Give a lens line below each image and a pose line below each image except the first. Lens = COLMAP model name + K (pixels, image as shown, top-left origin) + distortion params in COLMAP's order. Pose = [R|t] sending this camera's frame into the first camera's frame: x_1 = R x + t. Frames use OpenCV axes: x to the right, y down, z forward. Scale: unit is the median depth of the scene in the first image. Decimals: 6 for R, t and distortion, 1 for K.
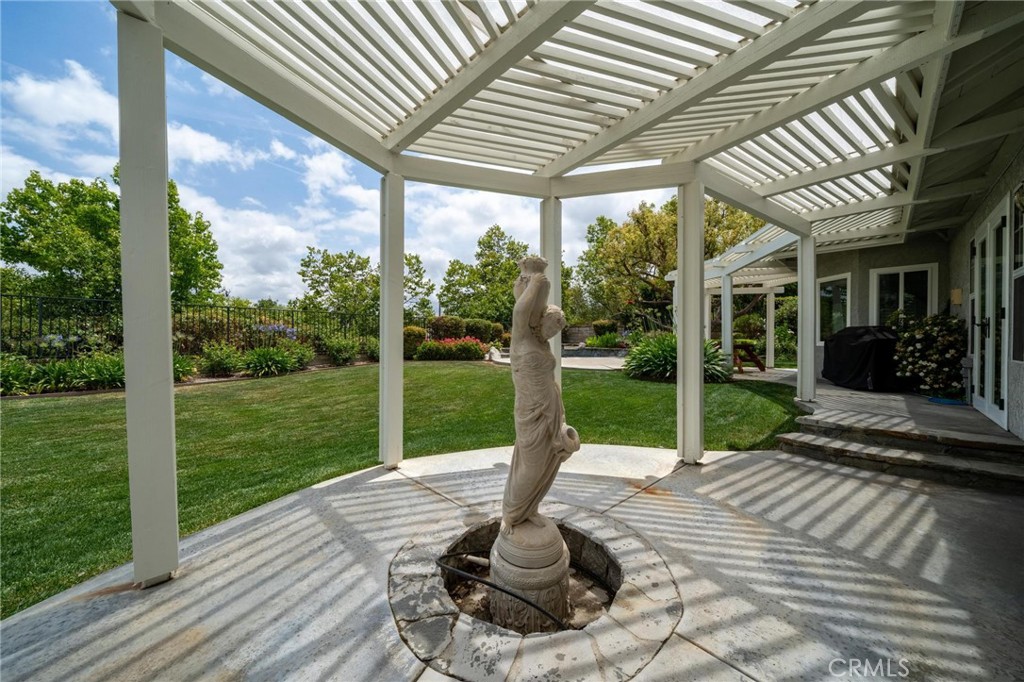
lens RADIAL K [[360.8, 0, 505.0], [0, 360.8, 345.2], [0, 0, 1]] dist [-0.000984, -0.000200]
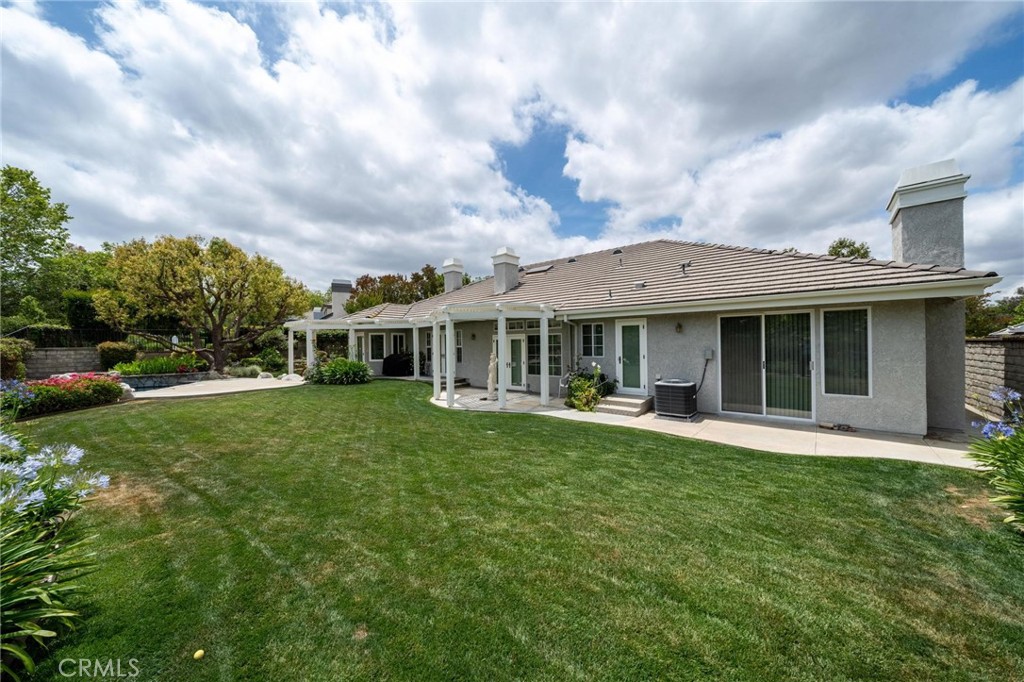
lens RADIAL K [[352.0, 0, 509.0], [0, 352.0, 324.6], [0, 0, 1]] dist [-0.000691, 0.000026]
pose [[-0.161585, 0.050826, 0.985549, -0.448246], [0.024987, 0.998563, -0.047401, -0.031468], [-0.986542, 0.016966, -0.162623, 0.132223]]
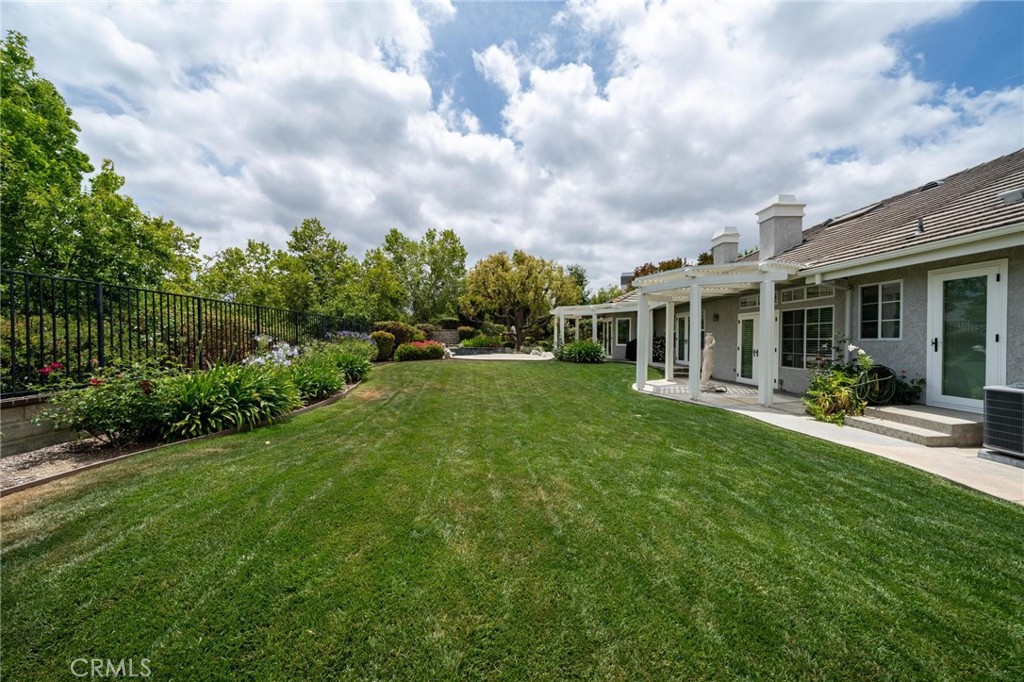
lens RADIAL K [[353.9, 0, 507.1], [0, 353.9, 340.2], [0, 0, 1]] dist [-0.001250, -0.000237]
pose [[0.644468, -0.000434, 0.764631, -0.408966], [0.000980, 0.999999, -0.000259, -0.010915], [-0.764631, 0.000916, 0.644468, 0.008473]]
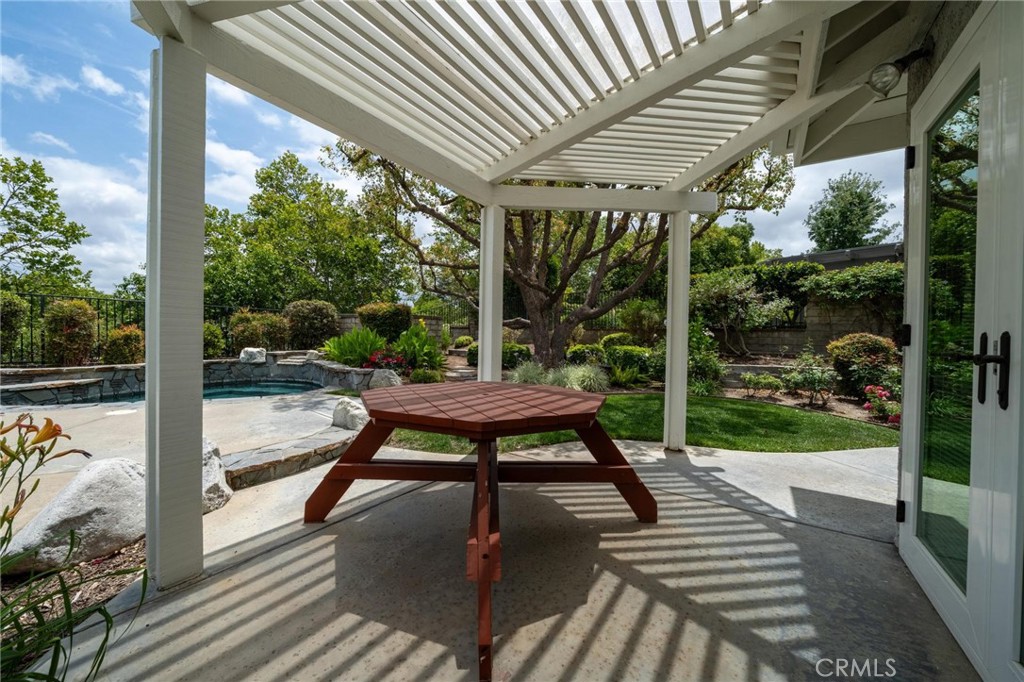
lens RADIAL K [[370.1, 0, 502.2], [0, 370.1, 339.0], [0, 0, 1]] dist [-0.001814, -0.000236]
pose [[0.972550, 0.007990, 0.232557, 0.208524], [-0.008200, 0.999966, -0.000063, -0.013780], [-0.232550, -0.001846, 0.972583, 0.301635]]
